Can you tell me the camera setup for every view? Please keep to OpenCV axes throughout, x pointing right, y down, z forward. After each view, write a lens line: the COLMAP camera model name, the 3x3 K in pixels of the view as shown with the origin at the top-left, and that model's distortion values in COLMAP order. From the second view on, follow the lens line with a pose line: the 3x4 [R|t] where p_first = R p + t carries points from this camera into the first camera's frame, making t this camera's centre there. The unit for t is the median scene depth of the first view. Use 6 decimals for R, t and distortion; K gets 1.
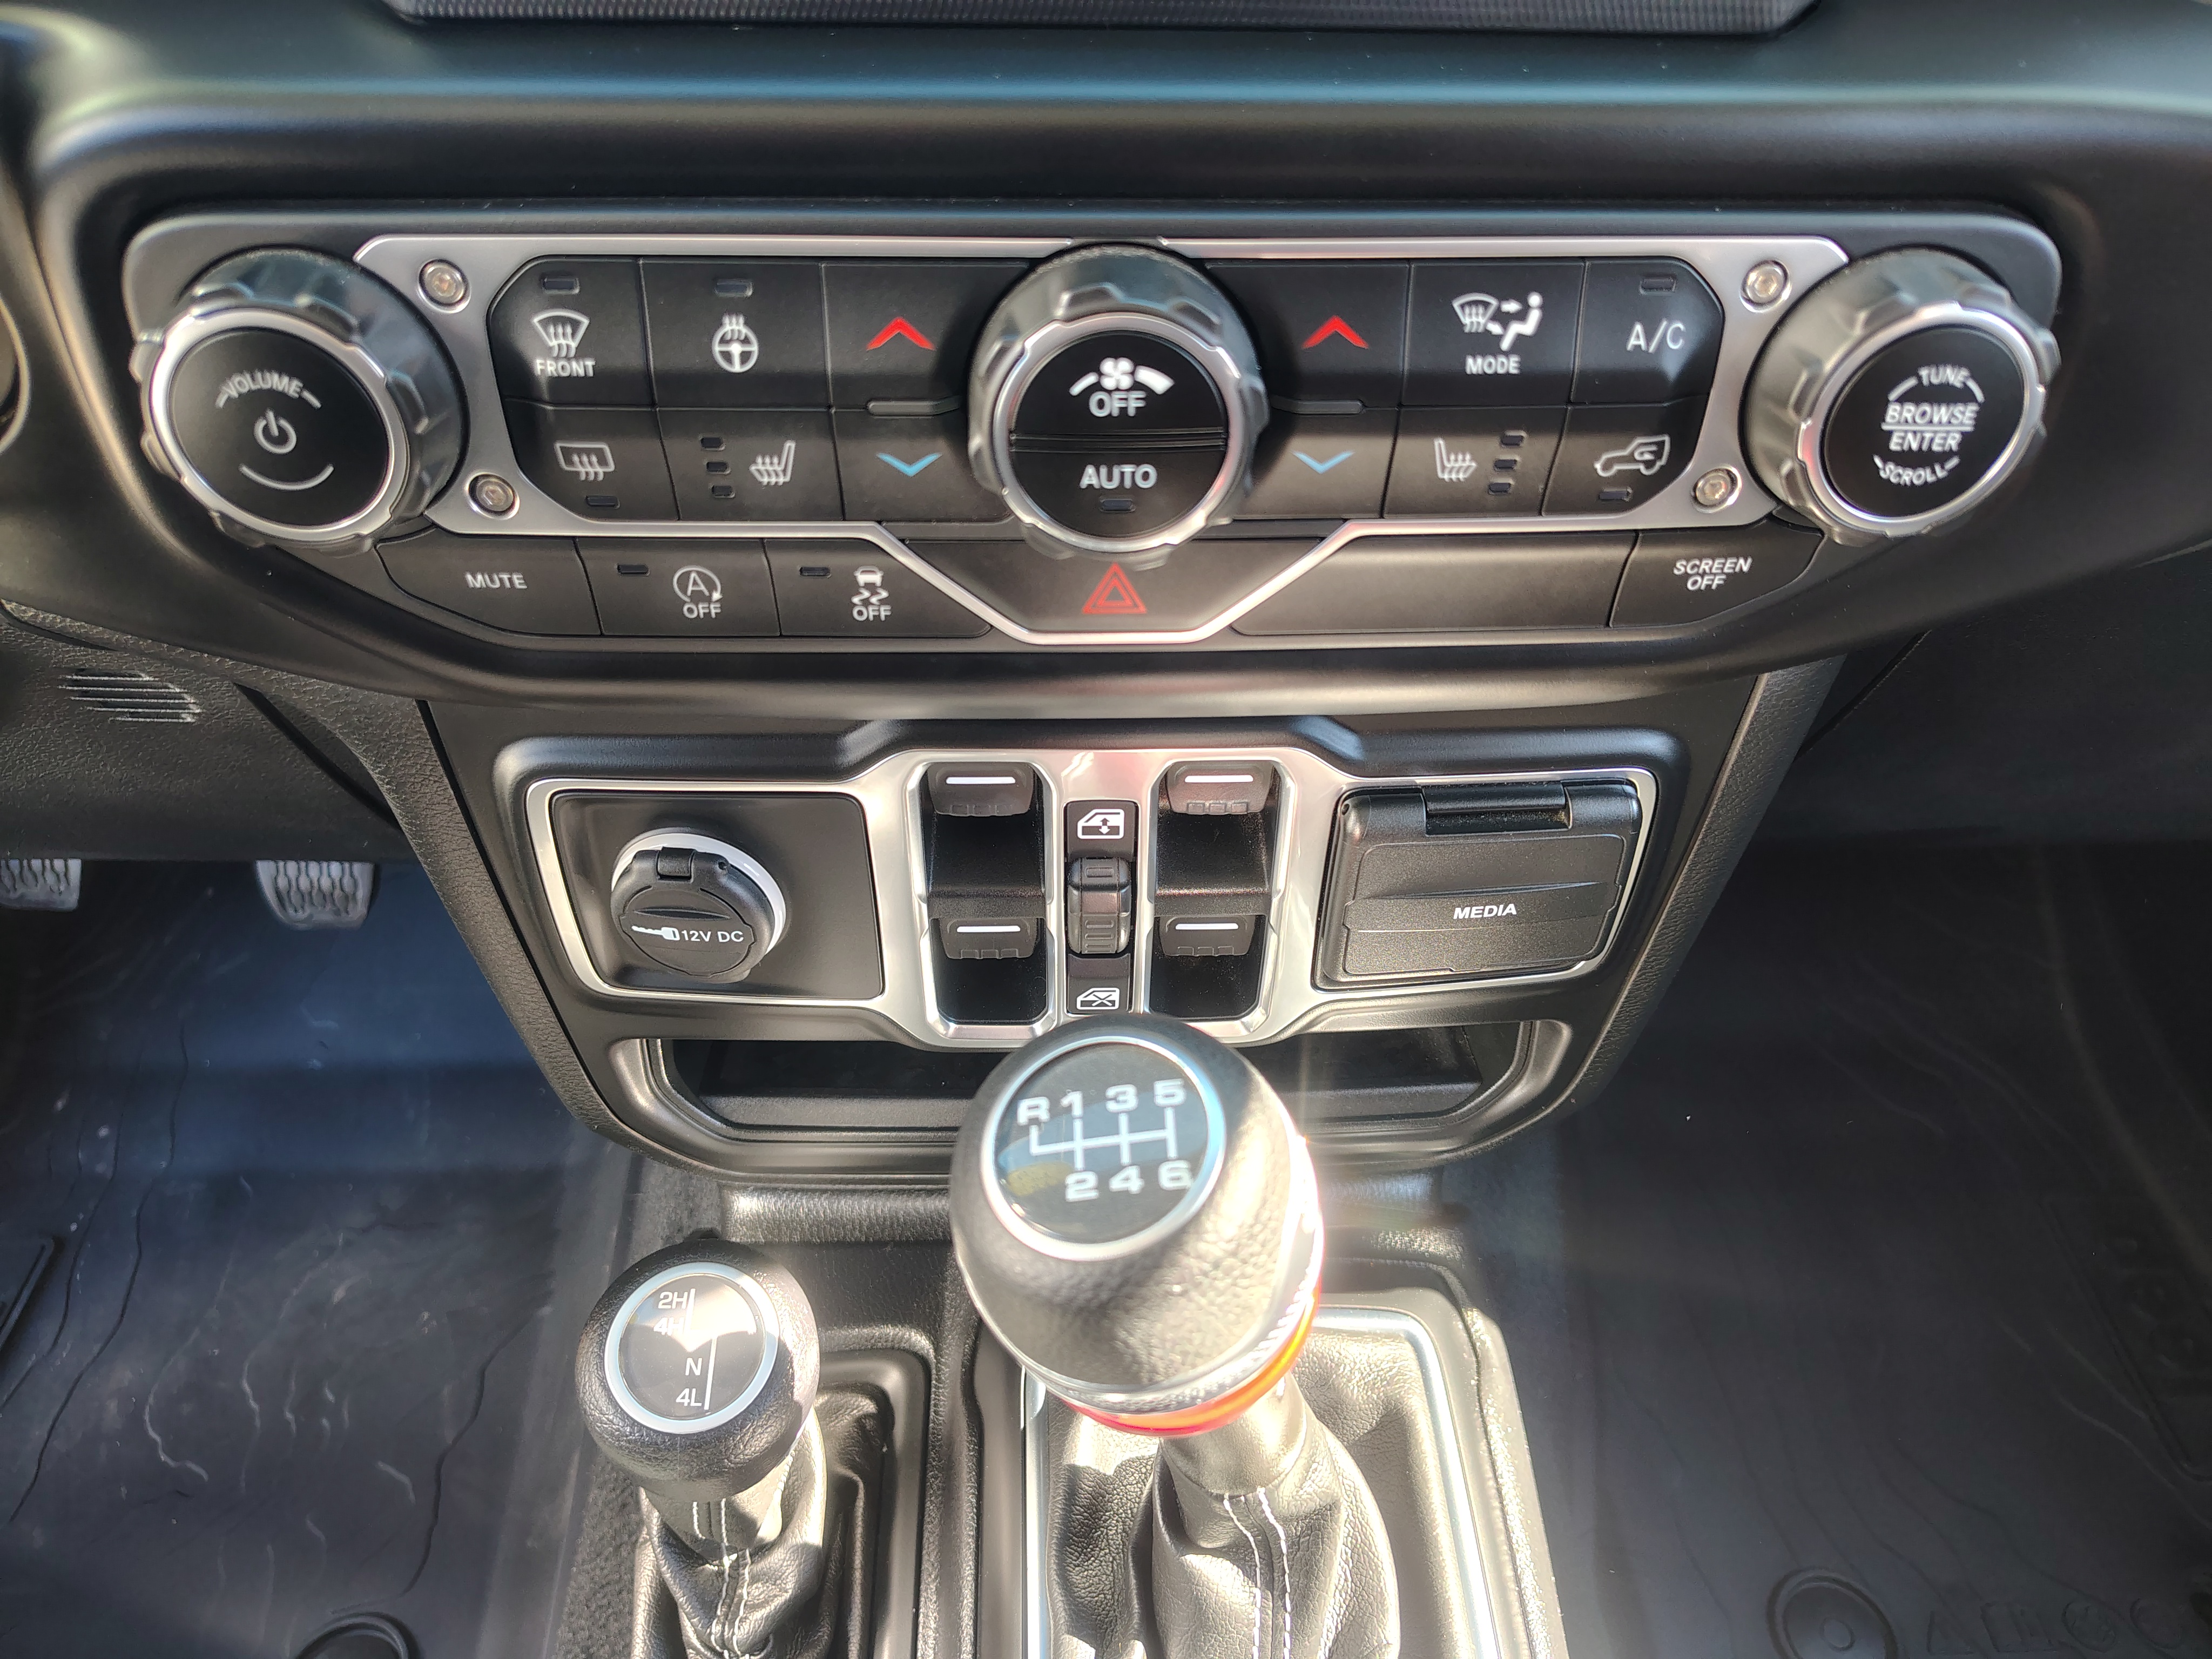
lens RADIAL K [[1556.7, 0, 1115.9], [0, 1556.7, 810.2], [0, 0, 1]] dist [0.012628, -0.002496]
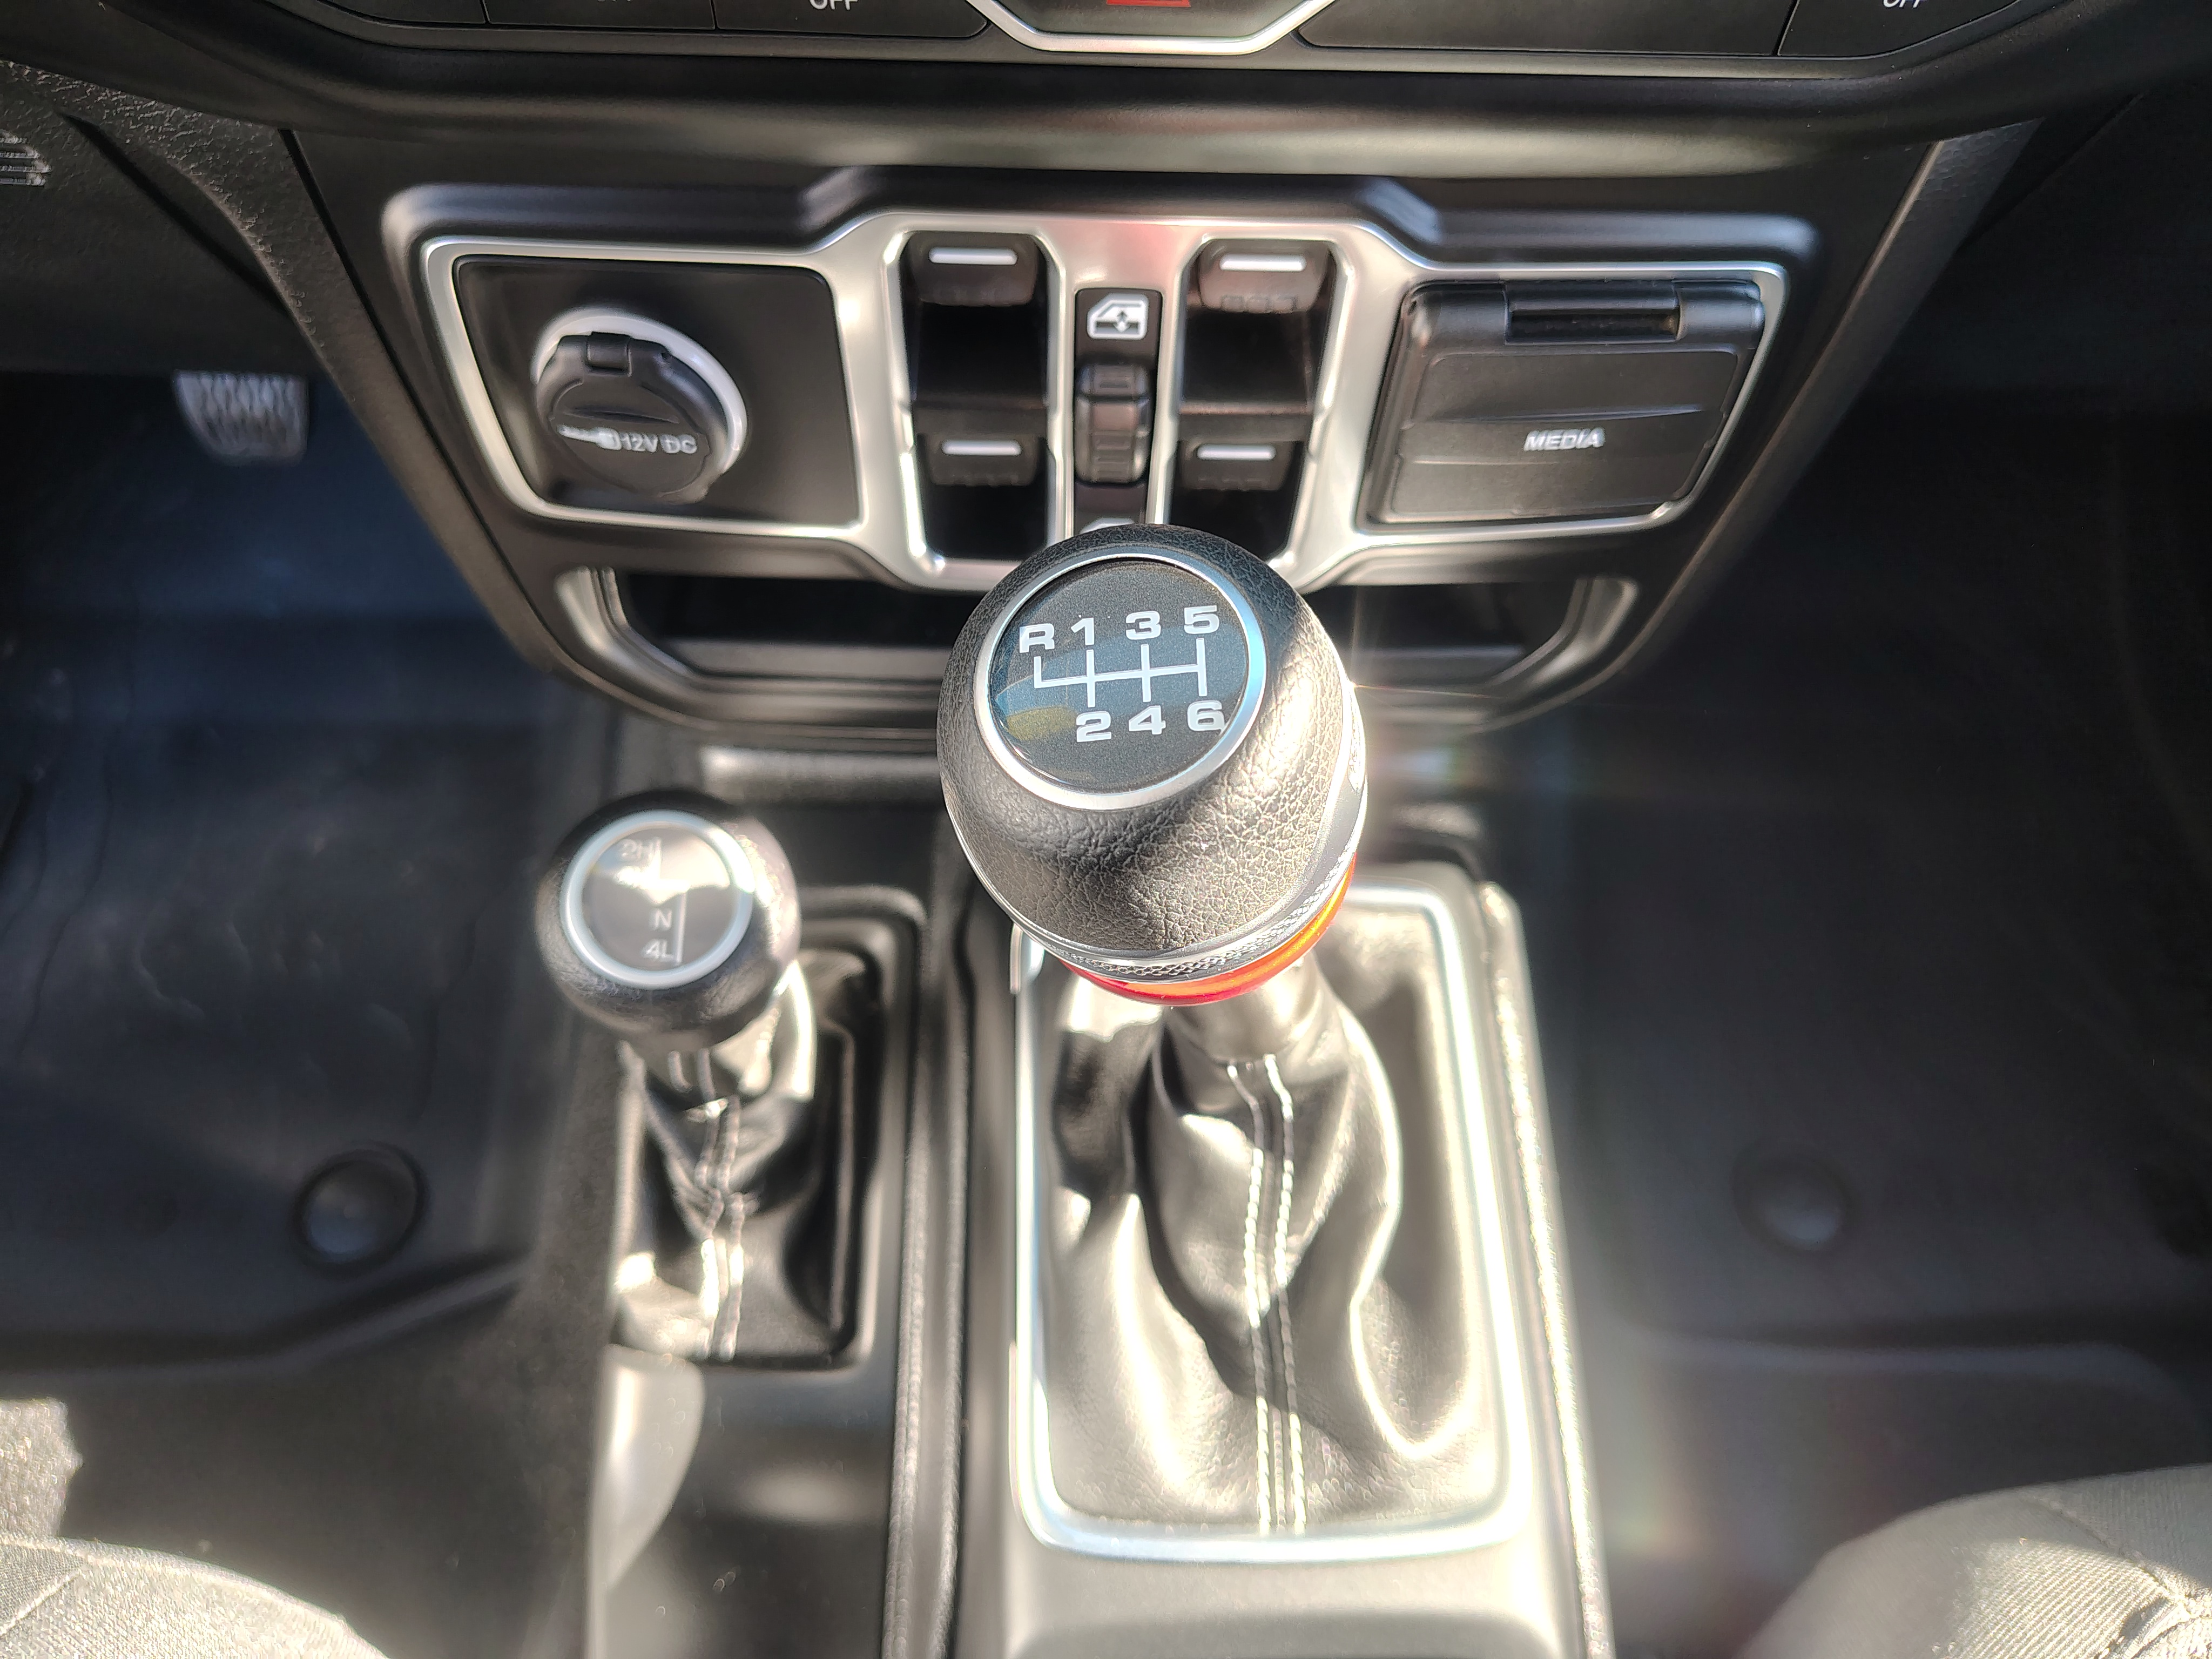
lens RADIAL K [[1571.1, 0, 1113.7], [0, 1571.1, 844.0], [0, 0, 1]] dist [0.005803, -0.022860]
pose [[0.999642, 0.025622, 0.007647, -0.010914], [-0.026738, 0.959724, 0.279670, 0.044009], [-0.000174, -0.279775, 0.960066, 0.114256]]
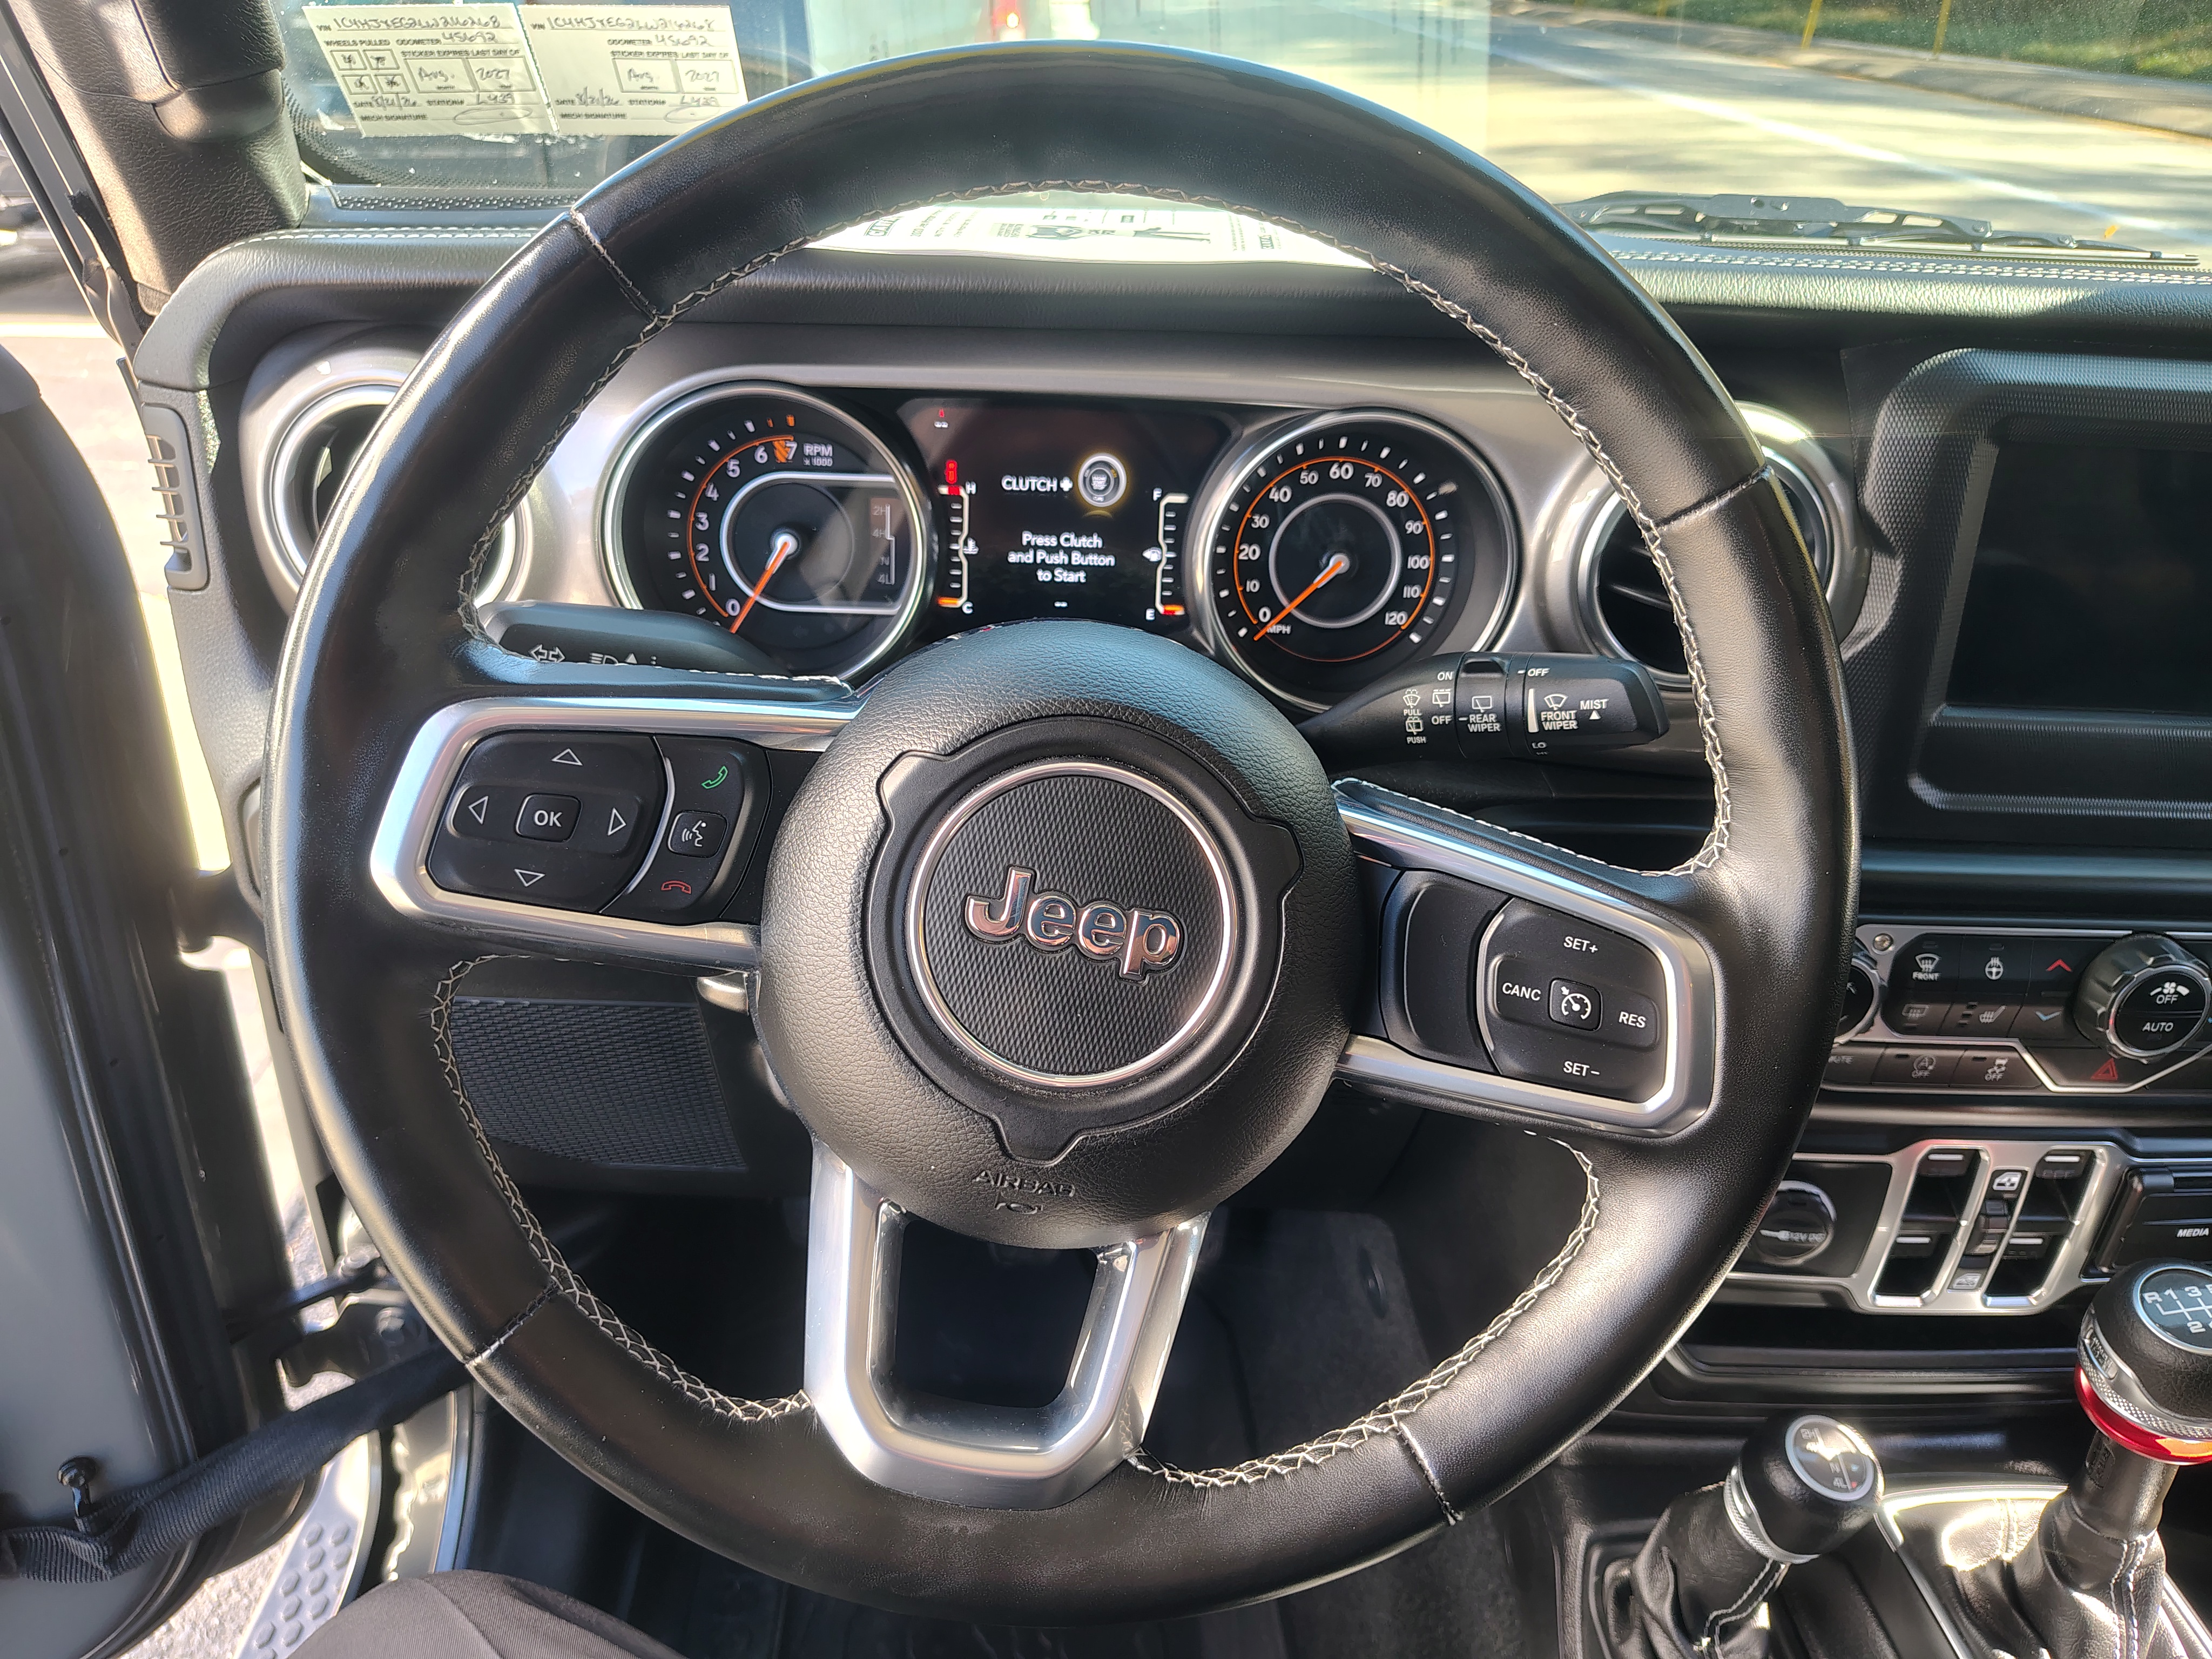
lens RADIAL K [[1571.1, 0, 1113.7], [0, 1571.1, 844.0], [0, 0, 1]] dist [0.005803, -0.022860]
pose [[0.999478, 0.027589, 0.016789, -1.171500], [-0.023017, 0.973172, -0.228926, 0.073609], [-0.022654, 0.228420, 0.973299, -0.983073]]
